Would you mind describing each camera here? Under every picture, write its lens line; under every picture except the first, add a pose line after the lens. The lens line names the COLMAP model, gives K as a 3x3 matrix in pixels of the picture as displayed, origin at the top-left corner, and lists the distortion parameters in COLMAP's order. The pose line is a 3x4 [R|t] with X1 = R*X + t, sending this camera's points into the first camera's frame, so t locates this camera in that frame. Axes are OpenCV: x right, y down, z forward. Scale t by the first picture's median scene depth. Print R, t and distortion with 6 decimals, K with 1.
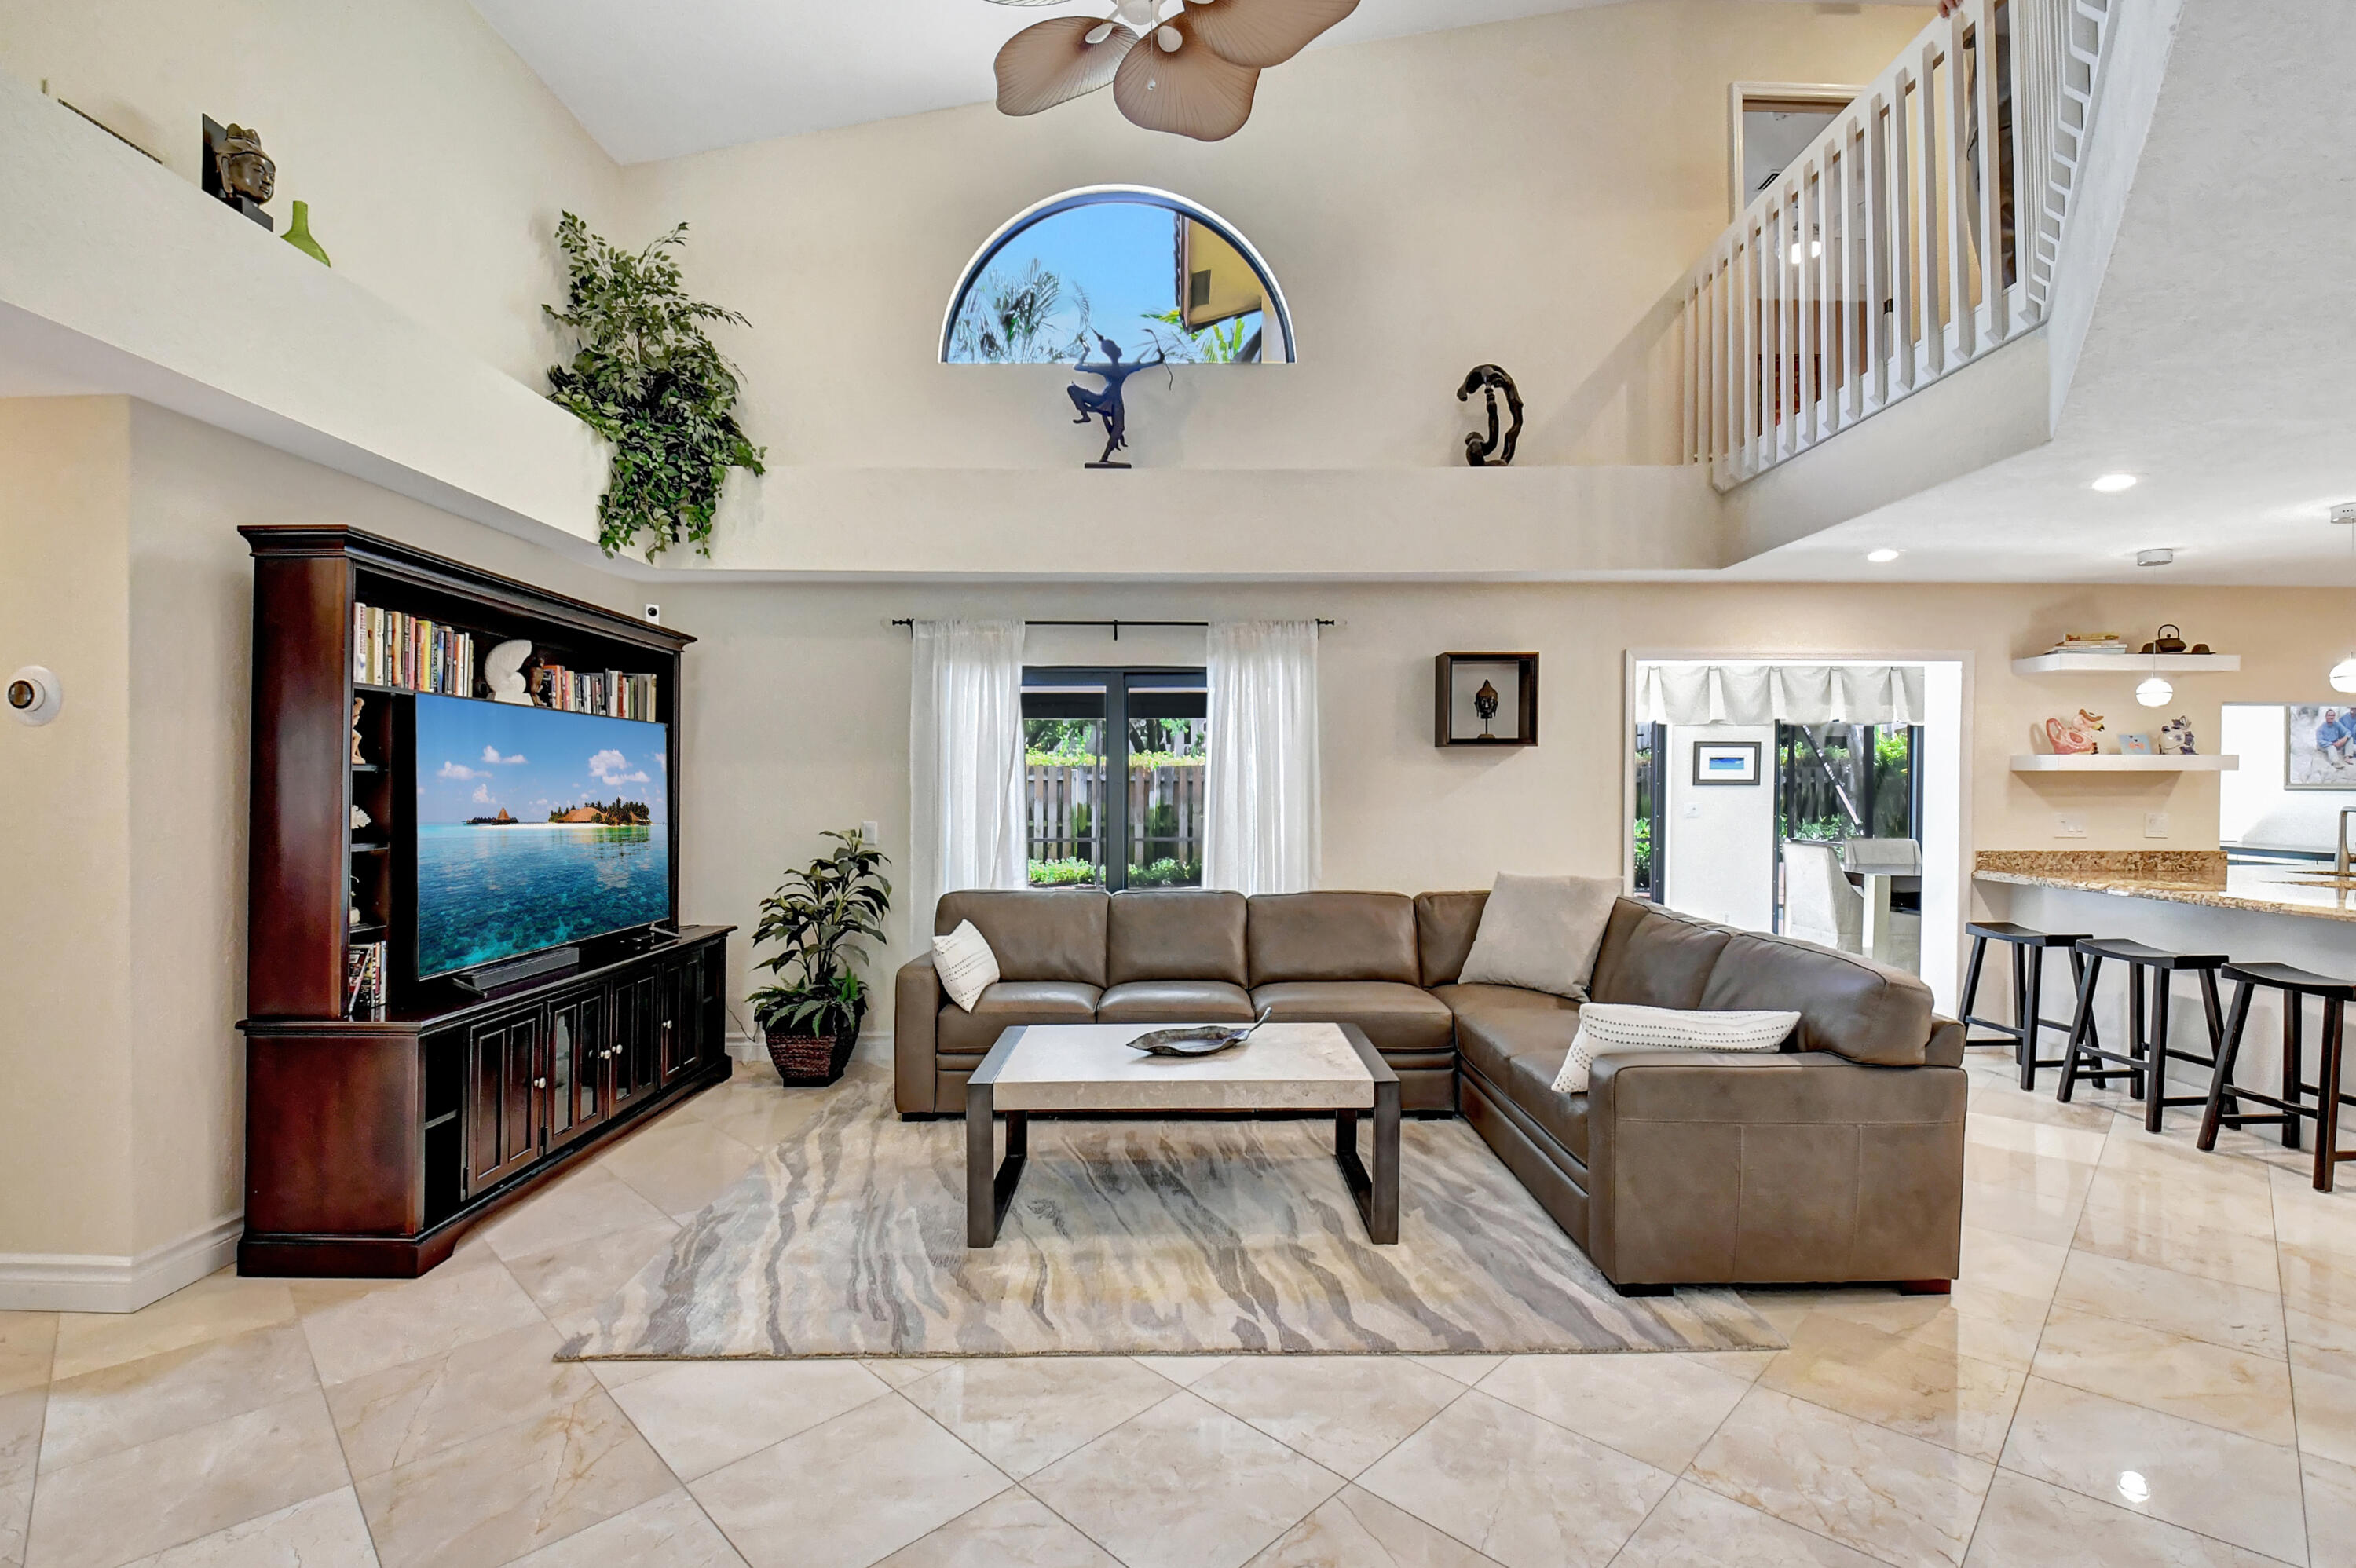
lens RADIAL K [[1064.5, 0, 1178.0], [0, 1064.5, 784.0], [0, 0, 1]] dist [-0.000904, -0.020158]
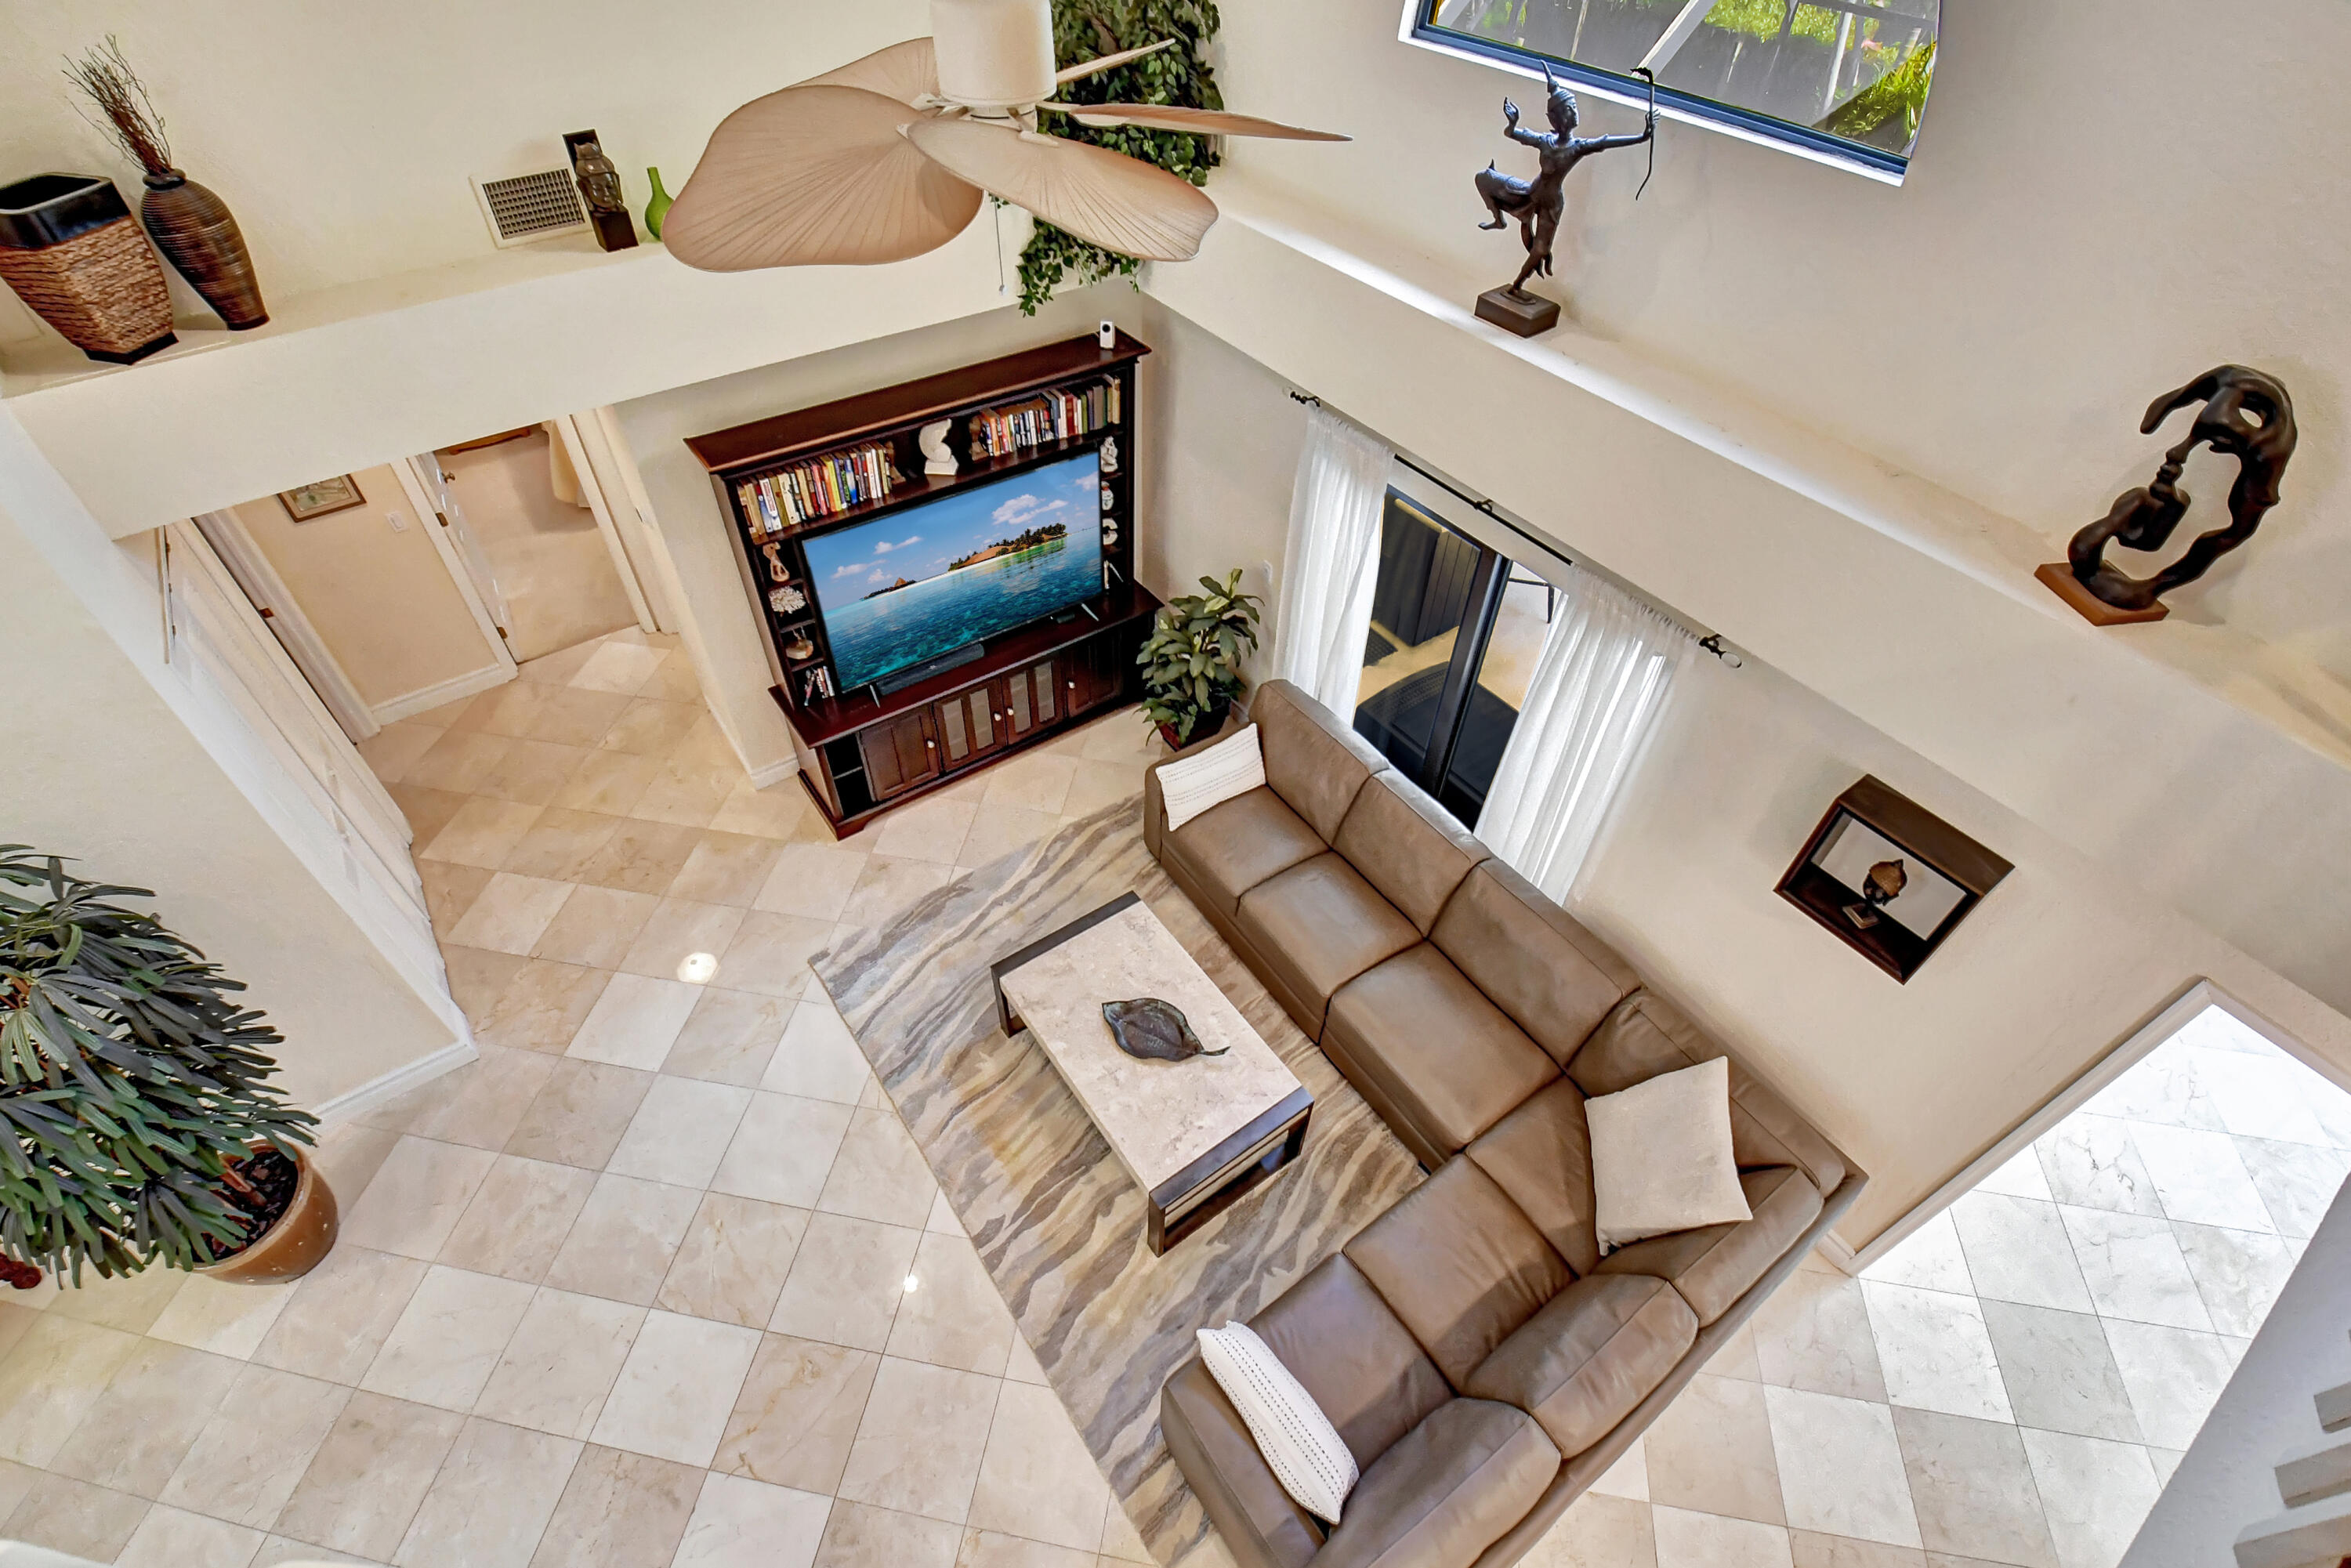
lens RADIAL K [[1057.7, 0, 1163.7], [0, 1057.7, 771.3], [0, 0, 1]] dist [0.001982, -0.015226]
pose [[0.576274, 0.586652, -0.568988, 0.367025], [-0.008846, 0.700654, 0.713447, -0.572048], [0.817209, -0.406108, 0.408958, 0.424659]]
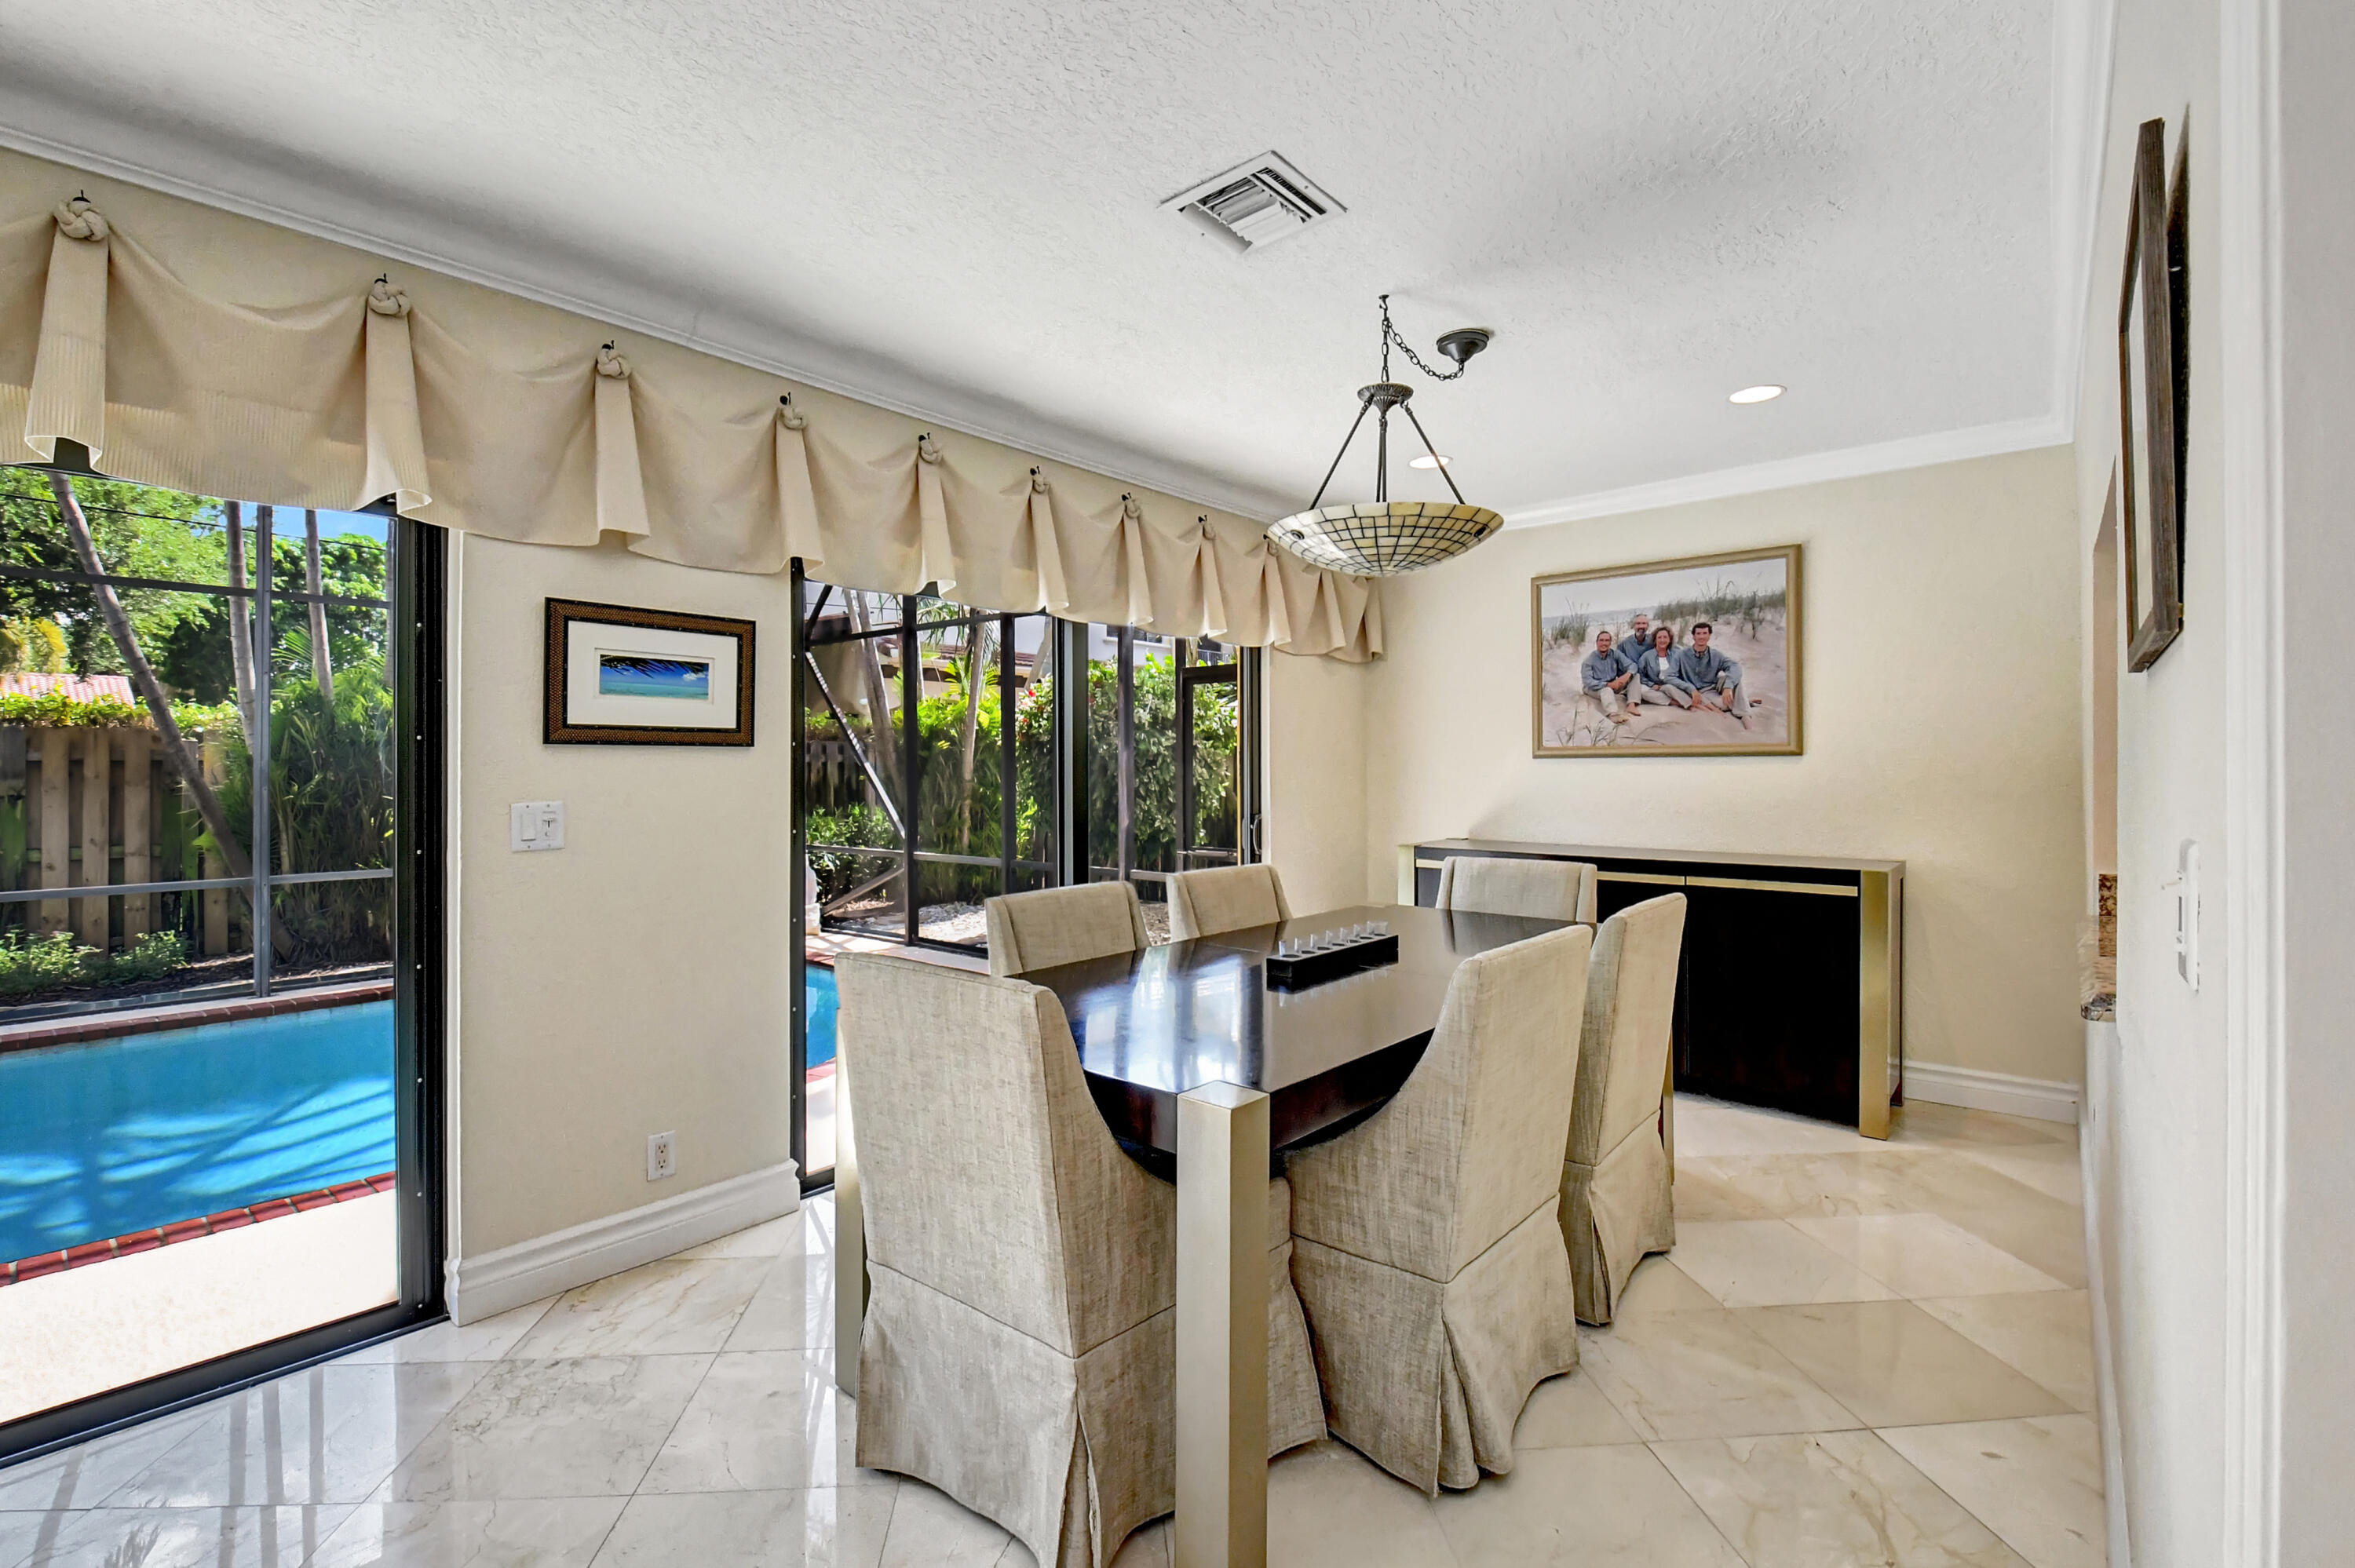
lens RADIAL K [[1059.4, 0, 1165.7], [0, 1059.4, 771.3], [0, 0, 1]] dist [0.001982, -0.015226]
pose [[0.646842, -0.008213, 0.762580, 0.606449], [0.008995, 0.999955, 0.003140, 0.015958], [-0.762571, 0.004828, 0.646886, 1.101047]]
